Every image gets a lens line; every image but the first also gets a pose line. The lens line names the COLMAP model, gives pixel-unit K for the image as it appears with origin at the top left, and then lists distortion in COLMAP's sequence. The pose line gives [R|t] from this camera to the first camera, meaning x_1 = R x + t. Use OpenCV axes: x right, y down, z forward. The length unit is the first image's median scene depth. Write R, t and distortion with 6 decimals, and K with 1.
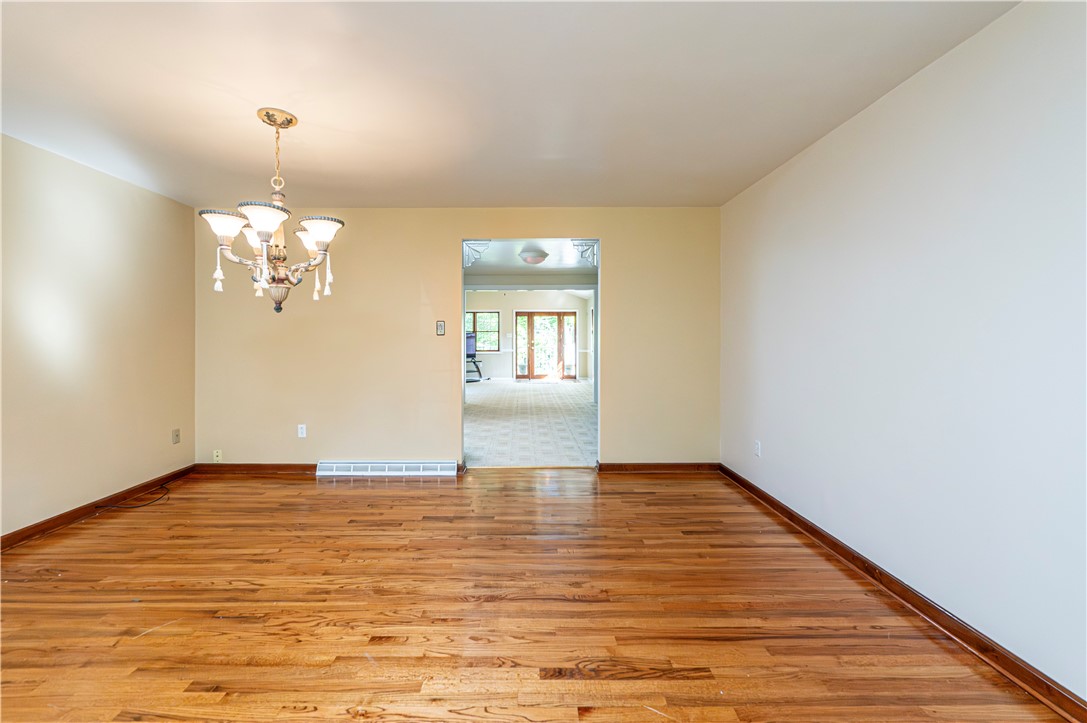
lens RADIAL K [[448.4, 0, 526.2], [0, 448.4, 349.6], [0, 0, 1]] dist [0.001823, 0.000056]
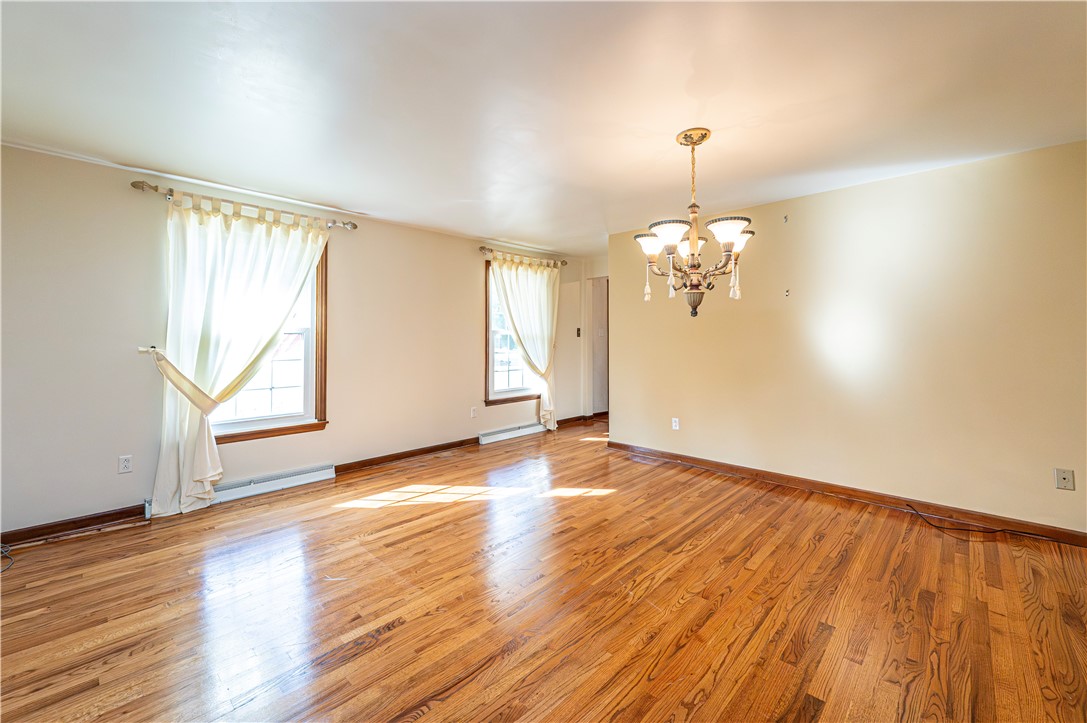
lens RADIAL K [[442.7, 0, 549.9], [0, 442.7, 323.0], [0, 0, 1]] dist [-0.001073, -0.000235]
pose [[-0.683769, -0.021238, -0.729390, 0.457770], [-0.014981, 0.999774, -0.015066, -0.045756], [0.729545, 0.000625, -0.683932, 1.482810]]
